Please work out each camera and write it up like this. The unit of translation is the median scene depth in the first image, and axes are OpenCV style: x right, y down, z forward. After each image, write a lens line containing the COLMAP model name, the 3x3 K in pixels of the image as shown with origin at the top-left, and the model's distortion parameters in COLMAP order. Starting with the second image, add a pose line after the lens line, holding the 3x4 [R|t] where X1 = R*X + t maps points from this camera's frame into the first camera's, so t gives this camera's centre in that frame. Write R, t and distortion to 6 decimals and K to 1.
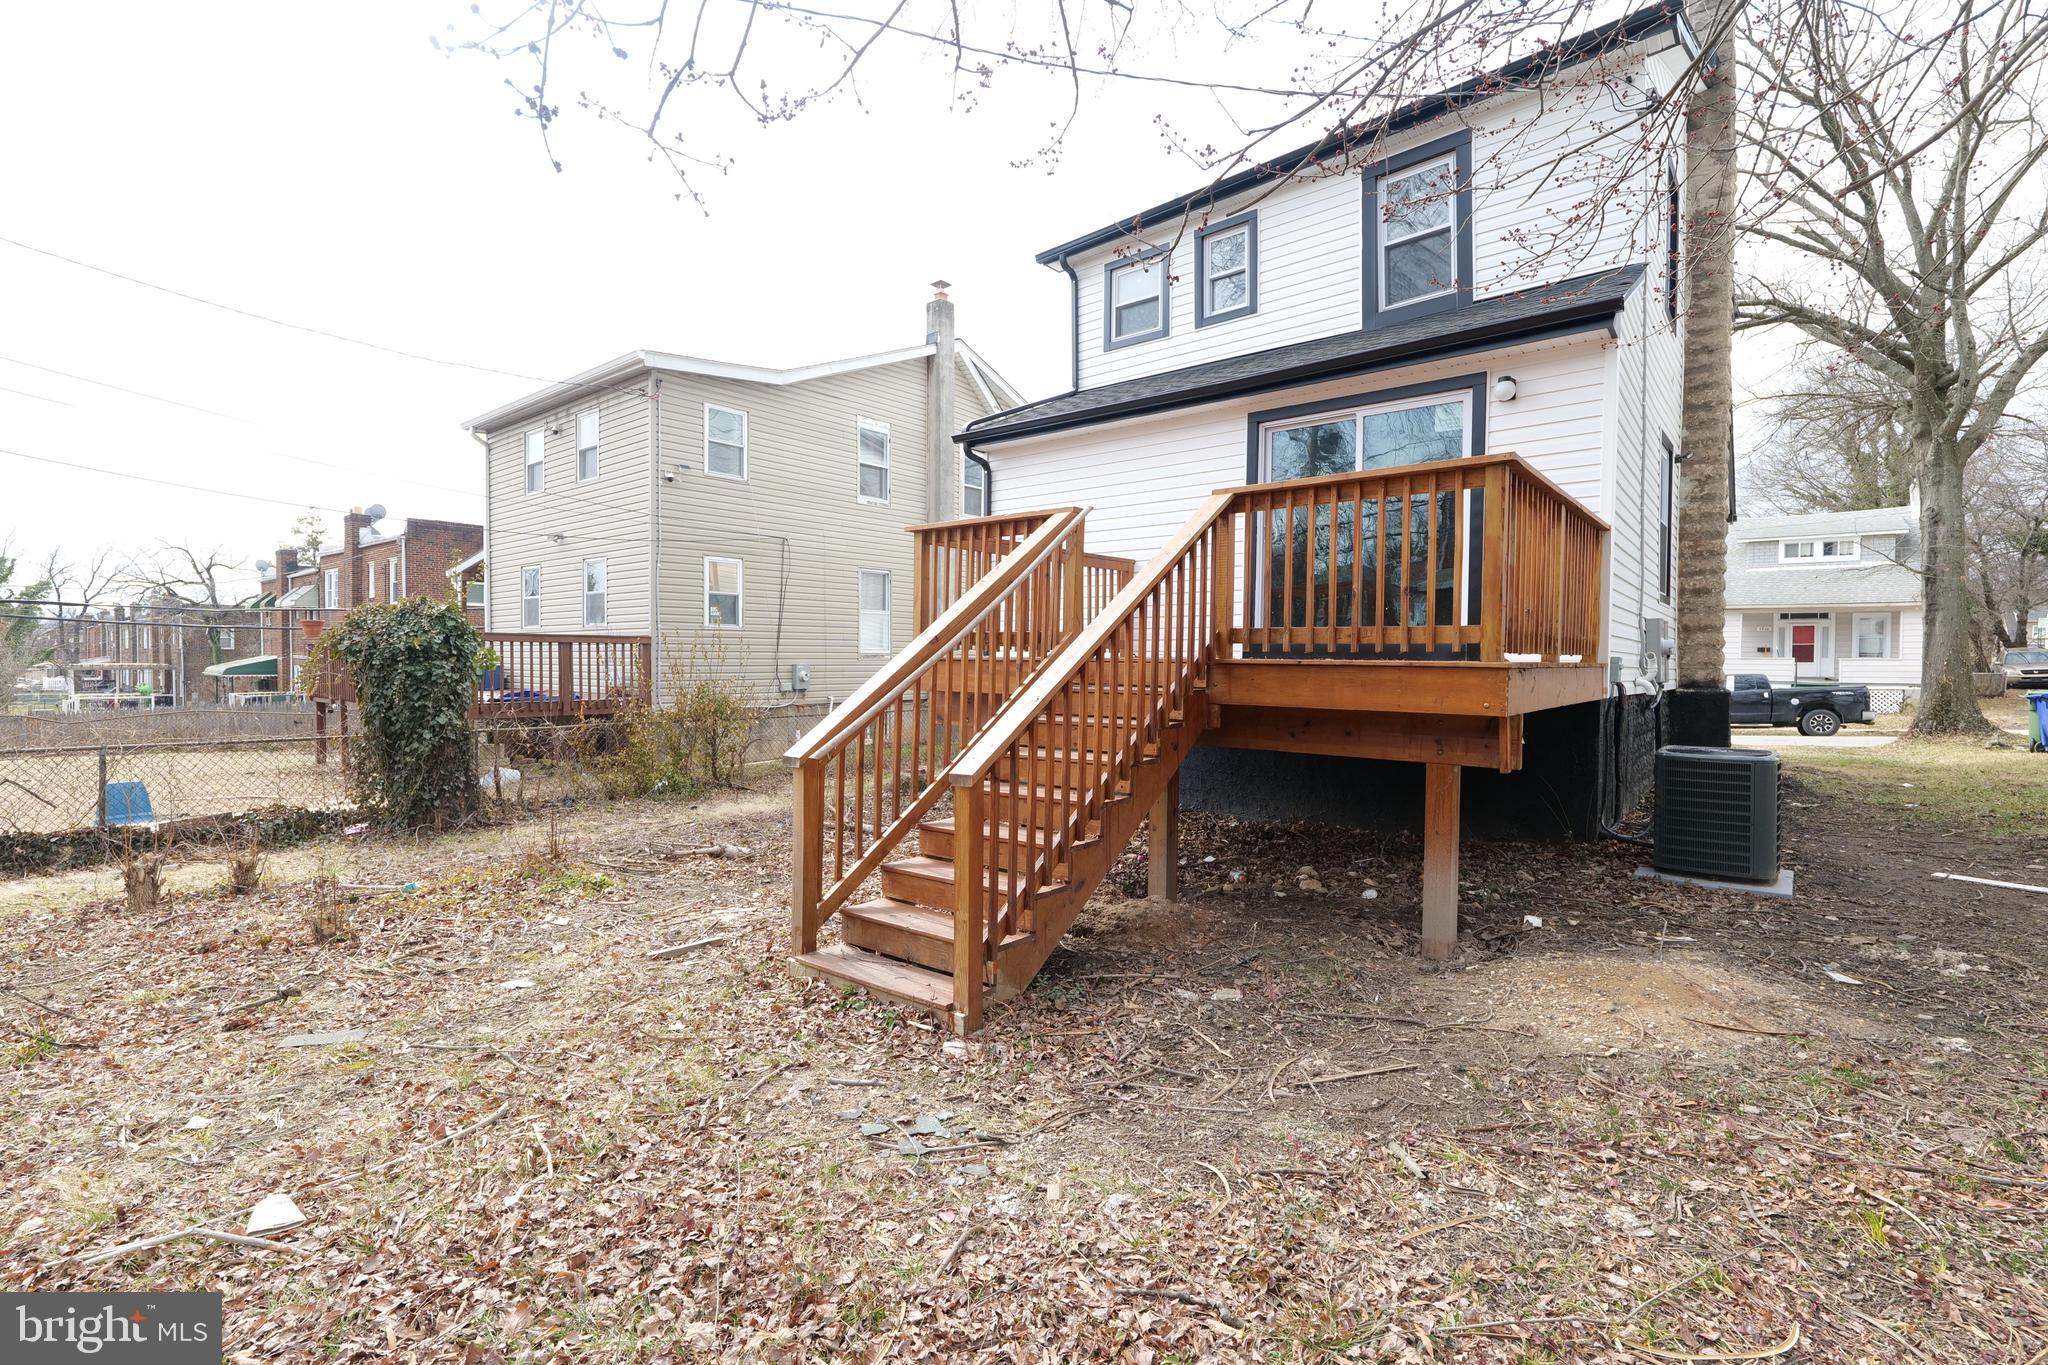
lens RADIAL K [[905.3, 0, 1024.0], [0, 905.3, 682.5], [0, 0, 1]] dist [0.000174, 0.000002]
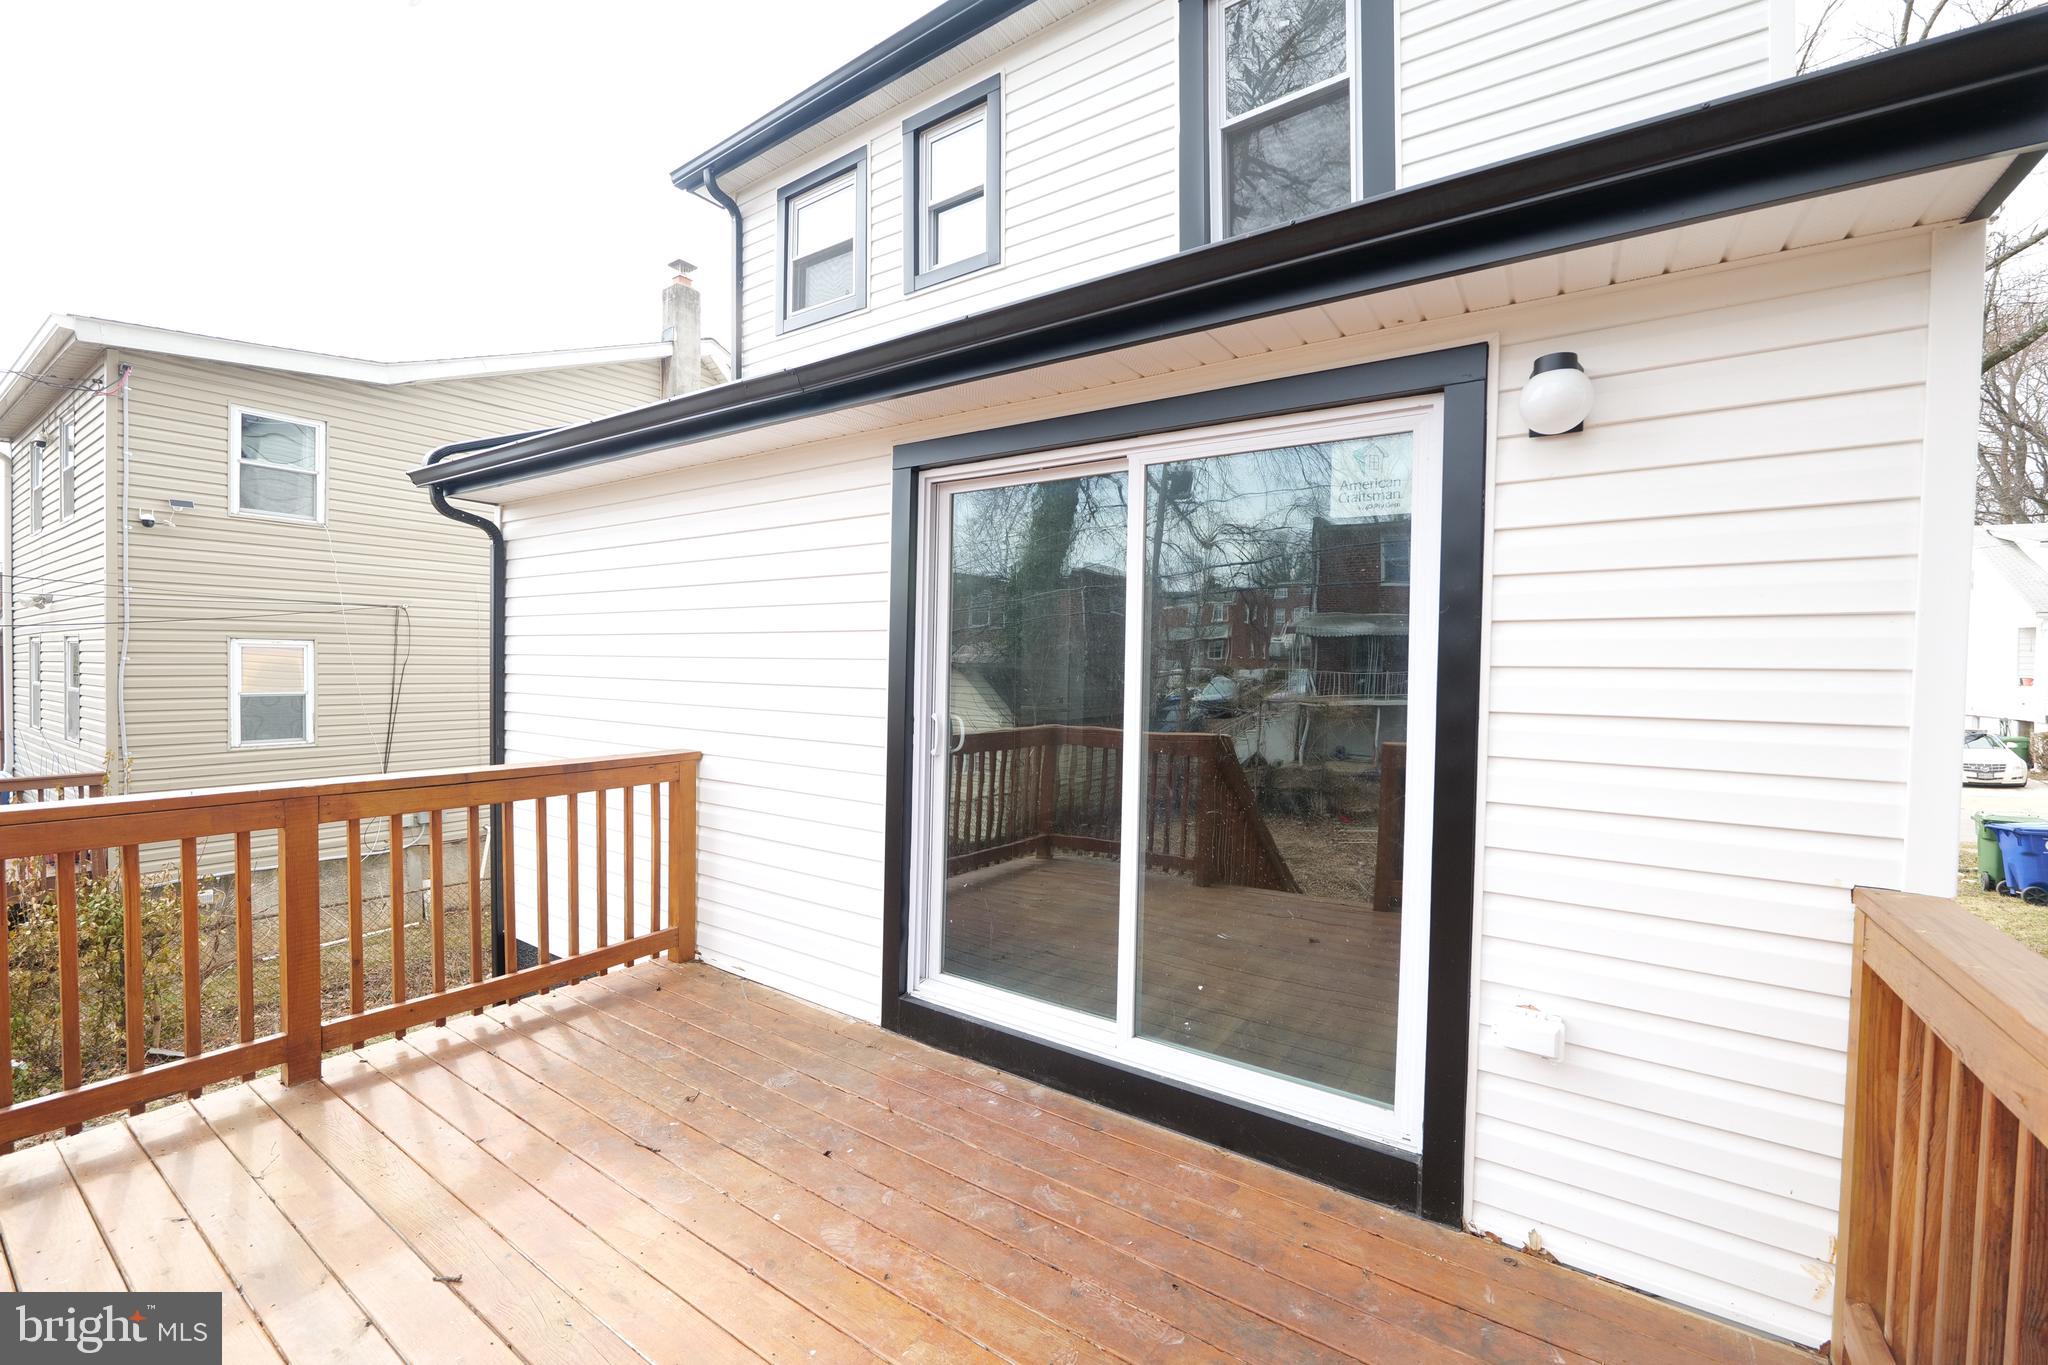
lens RADIAL K [[835.4, 0, 1015.1], [0, 835.4, 682.4], [0, 0, 1]] dist [-0.012365, 0.000824]
pose [[0.995399, 0.007072, 0.095553, 0.192704], [-0.006276, 0.999943, -0.008628, -0.133494], [-0.095609, 0.007988, 0.995387, 0.440623]]
